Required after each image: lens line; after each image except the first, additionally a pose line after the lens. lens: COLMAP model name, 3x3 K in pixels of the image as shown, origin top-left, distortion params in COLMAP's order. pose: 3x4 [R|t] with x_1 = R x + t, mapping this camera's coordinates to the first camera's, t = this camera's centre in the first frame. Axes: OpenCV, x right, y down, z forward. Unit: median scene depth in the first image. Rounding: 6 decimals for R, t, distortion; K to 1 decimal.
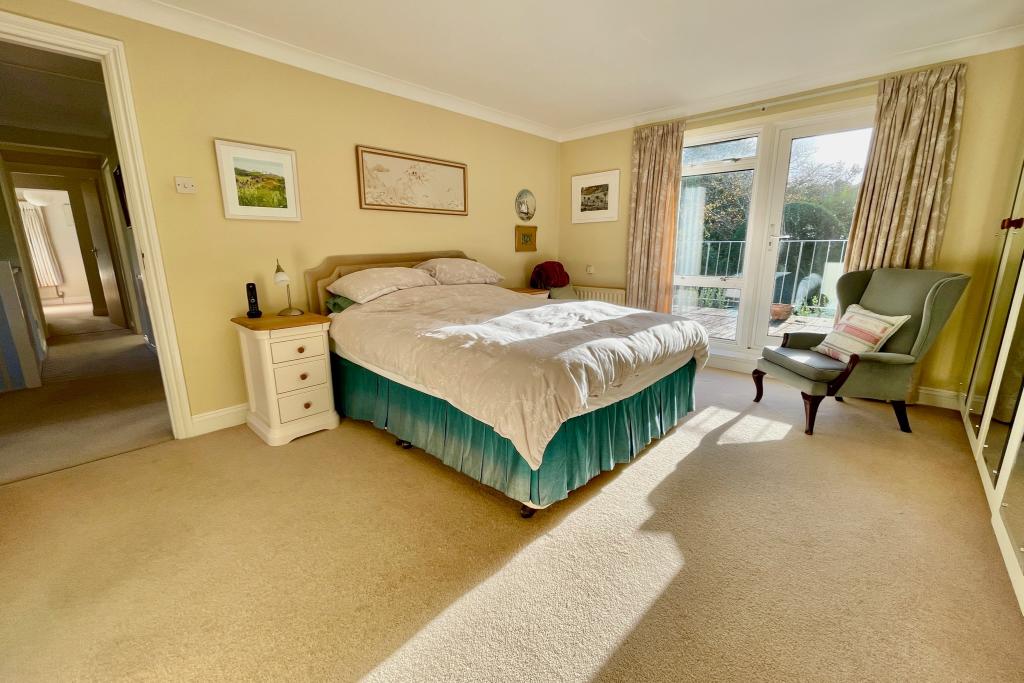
lens RADIAL K [[419.7, 0, 511.9], [0, 419.7, 342.3], [0, 0, 1]] dist [-0.000589, 0.000159]
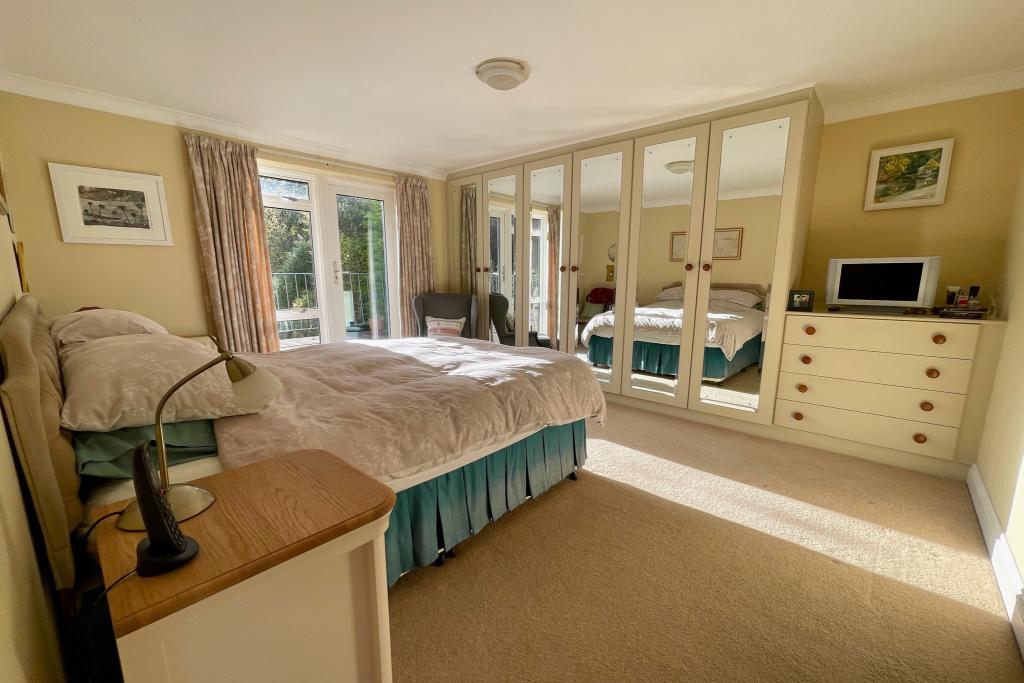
lens RADIAL K [[419.7, 0, 514.1], [0, 419.7, 347.2], [0, 0, 1]] dist [-0.000589, 0.000159]
pose [[-0.006135, -0.159740, 0.987140, -0.494548], [0.227219, 0.961115, 0.156941, -0.098918], [-0.973824, 0.225260, 0.030399, 0.434583]]
